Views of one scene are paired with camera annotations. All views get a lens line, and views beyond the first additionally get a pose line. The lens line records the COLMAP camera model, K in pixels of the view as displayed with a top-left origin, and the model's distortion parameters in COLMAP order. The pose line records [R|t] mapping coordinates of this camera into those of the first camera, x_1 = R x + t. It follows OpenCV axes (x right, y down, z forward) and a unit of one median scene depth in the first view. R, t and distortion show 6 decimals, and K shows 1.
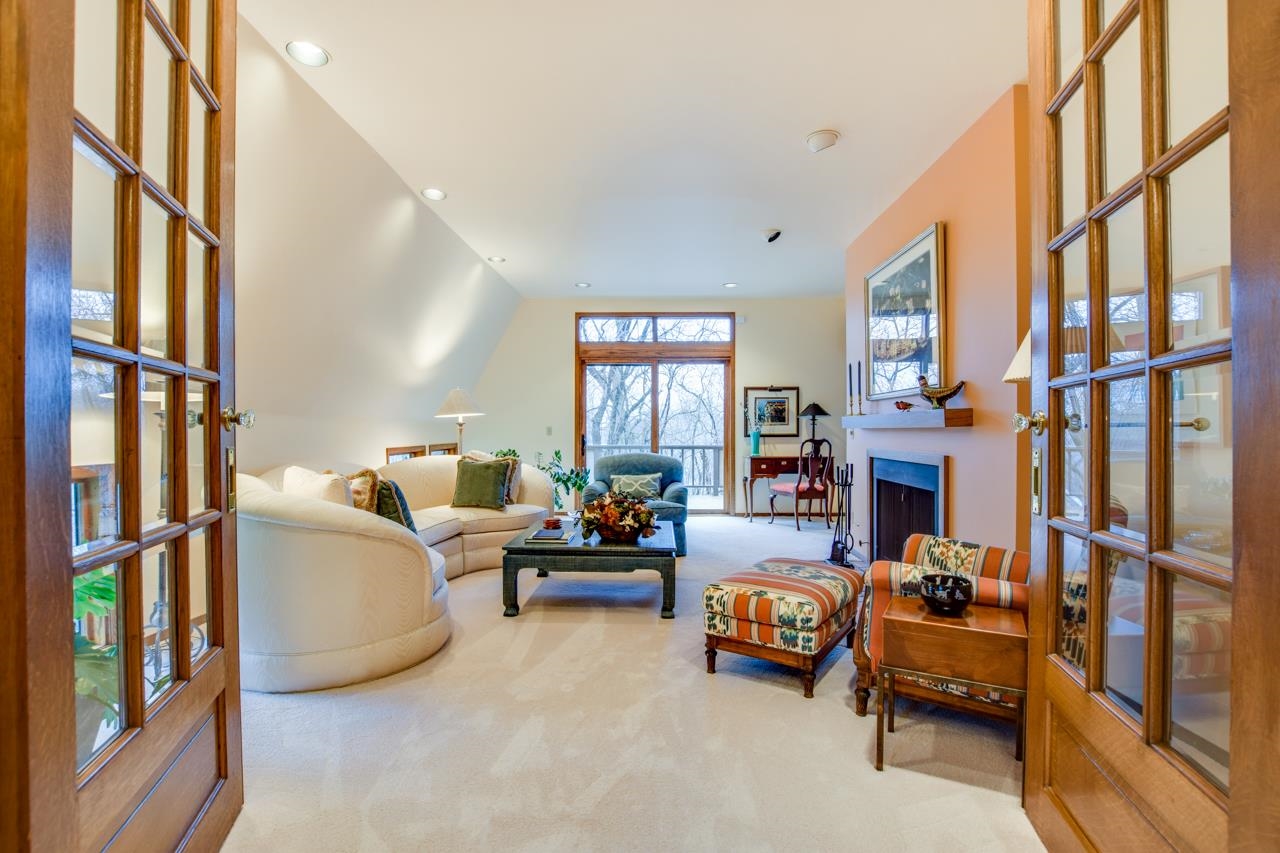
lens RADIAL K [[597.1, 0, 637.8], [0, 597.1, 430.5], [0, 0, 1]] dist [-0.026186, 0.000260]
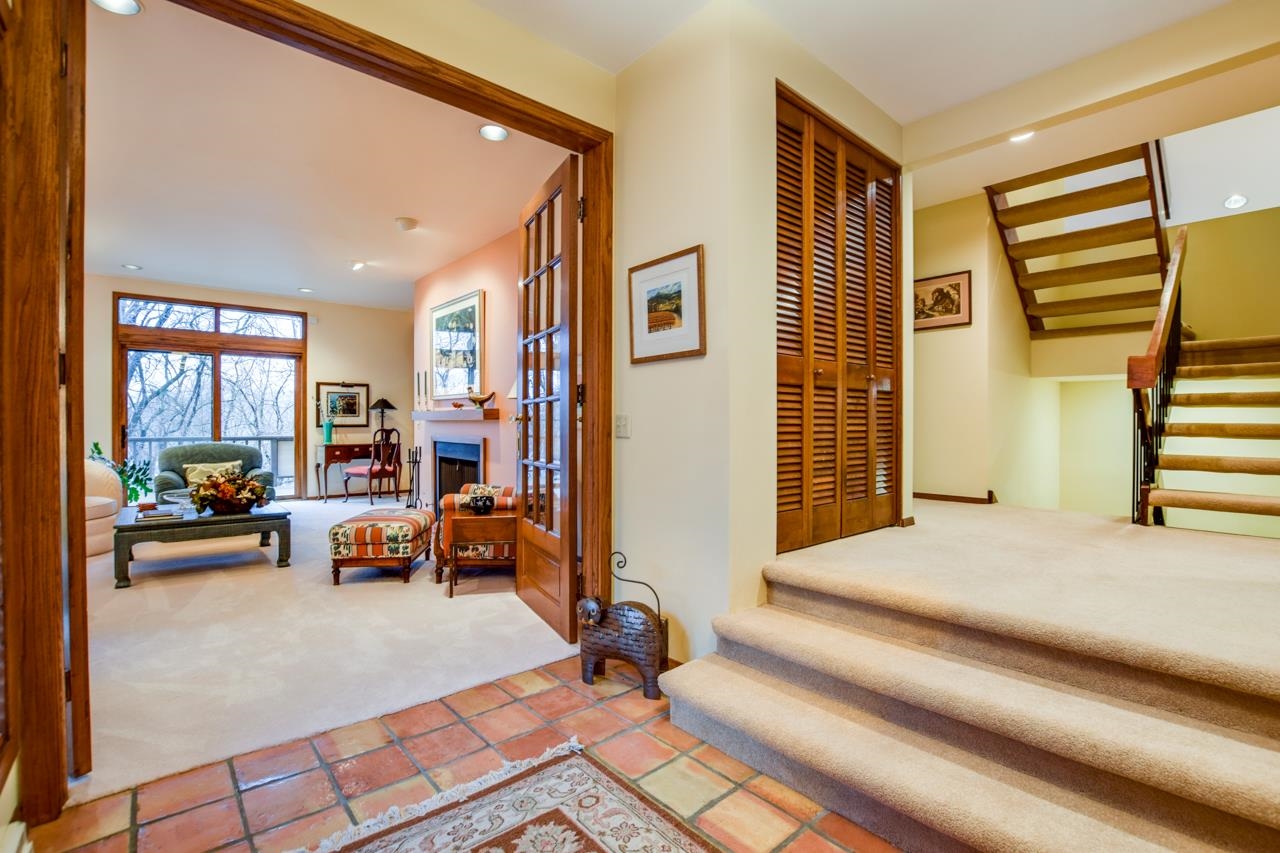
lens RADIAL K [[587.1, 0, 661.6], [0, 587.1, 428.4], [0, 0, 1]] dist [-0.036195, 0.006886]
pose [[0.721088, -0.003951, 0.692833, -0.157399], [-0.003701, 0.999948, 0.009555, 0.000369], [-0.692834, -0.009454, 0.721035, -0.322881]]
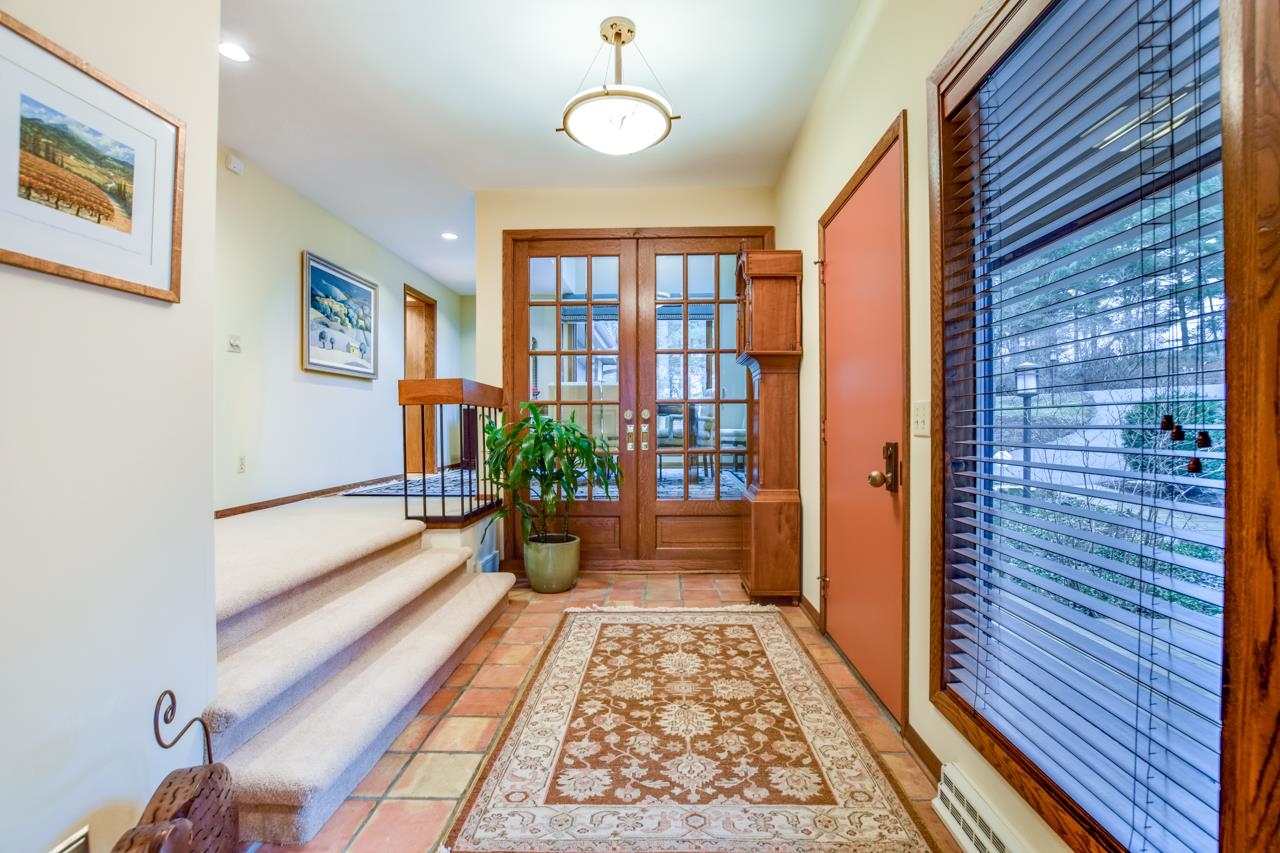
lens RADIAL K [[570.6, 0, 646.0], [0, 570.6, 427.1], [0, 0, 1]] dist [-0.040142, 0.007710]
pose [[-0.999992, 0.003881, 0.000492, -0.036715], [0.003883, 0.999984, 0.004210, 0.004968], [-0.000476, 0.004212, -0.999991, 0.245944]]
